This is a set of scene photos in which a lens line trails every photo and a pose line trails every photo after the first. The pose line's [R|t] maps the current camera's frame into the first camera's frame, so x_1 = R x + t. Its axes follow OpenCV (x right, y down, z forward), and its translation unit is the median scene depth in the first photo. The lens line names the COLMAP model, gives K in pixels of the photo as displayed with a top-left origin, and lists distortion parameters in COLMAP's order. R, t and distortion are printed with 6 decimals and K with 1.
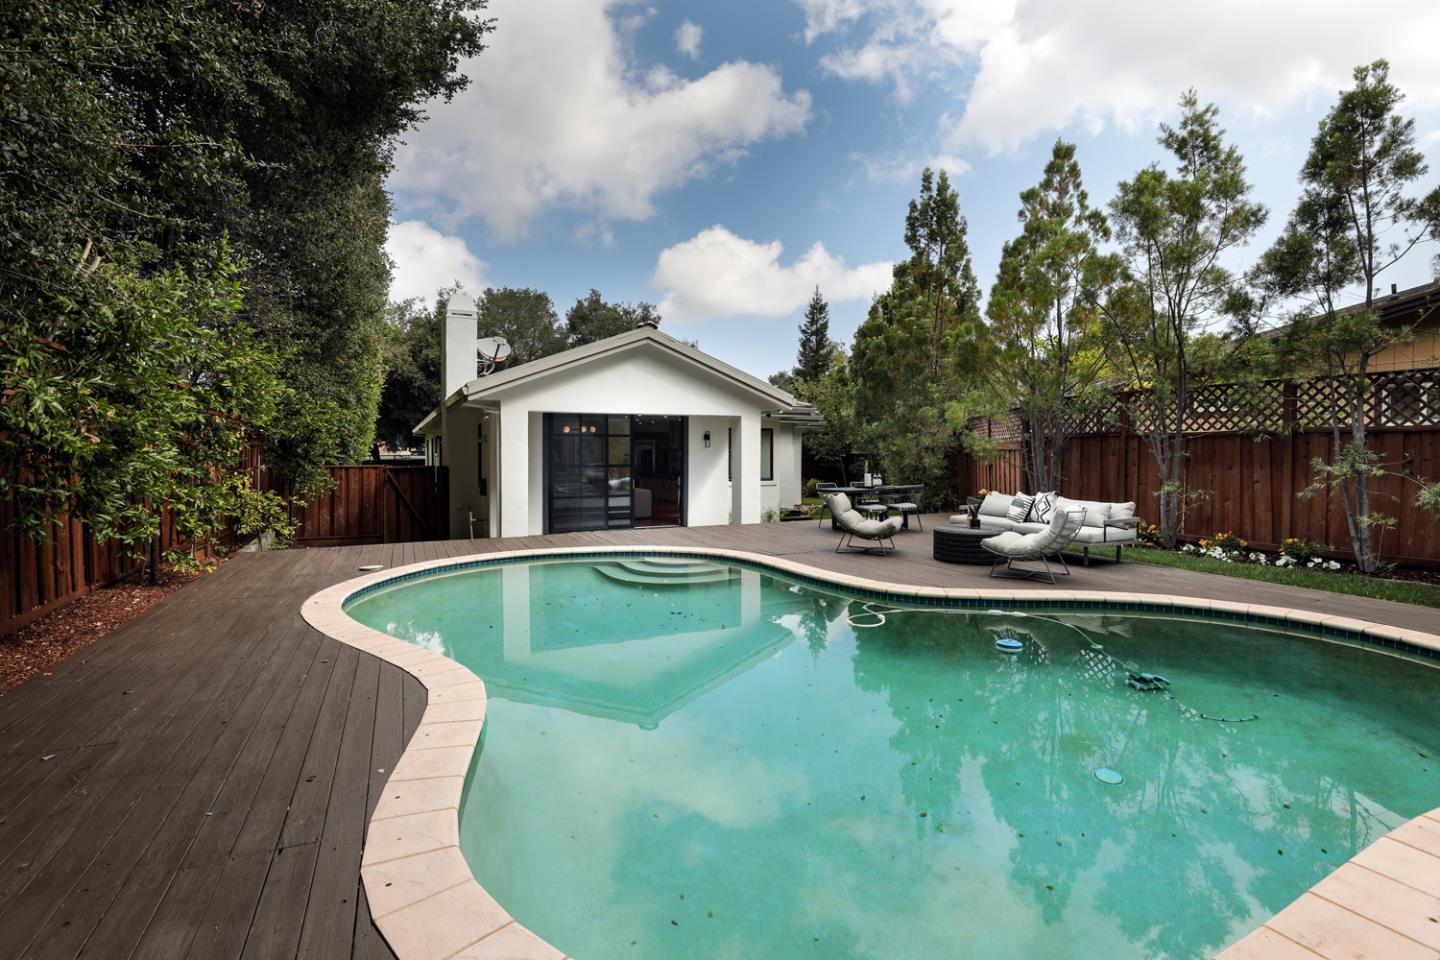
lens RADIAL K [[675.7, 0, 725.8], [0, 675.7, 481.7], [0, 0, 1]] dist [-0.026045, -0.000007]
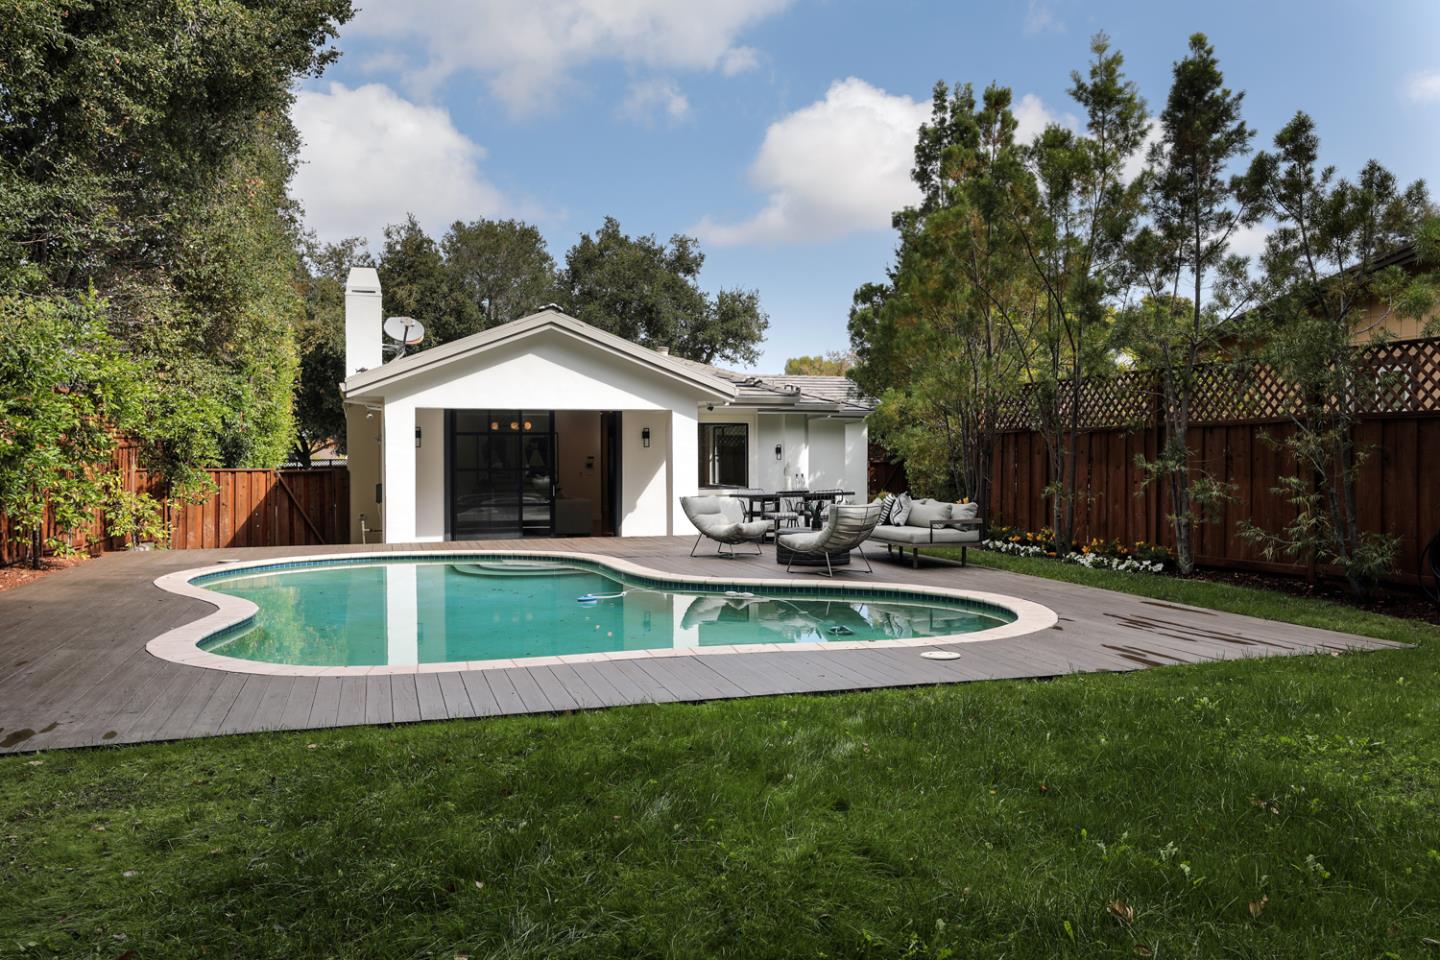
lens RADIAL K [[1112.8, 0, 721.9], [0, 1112.8, 508.8], [0, 0, 1]] dist [0.076883, -0.066290]
pose [[0.989118, 0.003914, -0.147071, 0.298532], [-0.003238, 0.999983, 0.004835, 0.020278], [0.147088, -0.004306, 0.989114, -0.383557]]
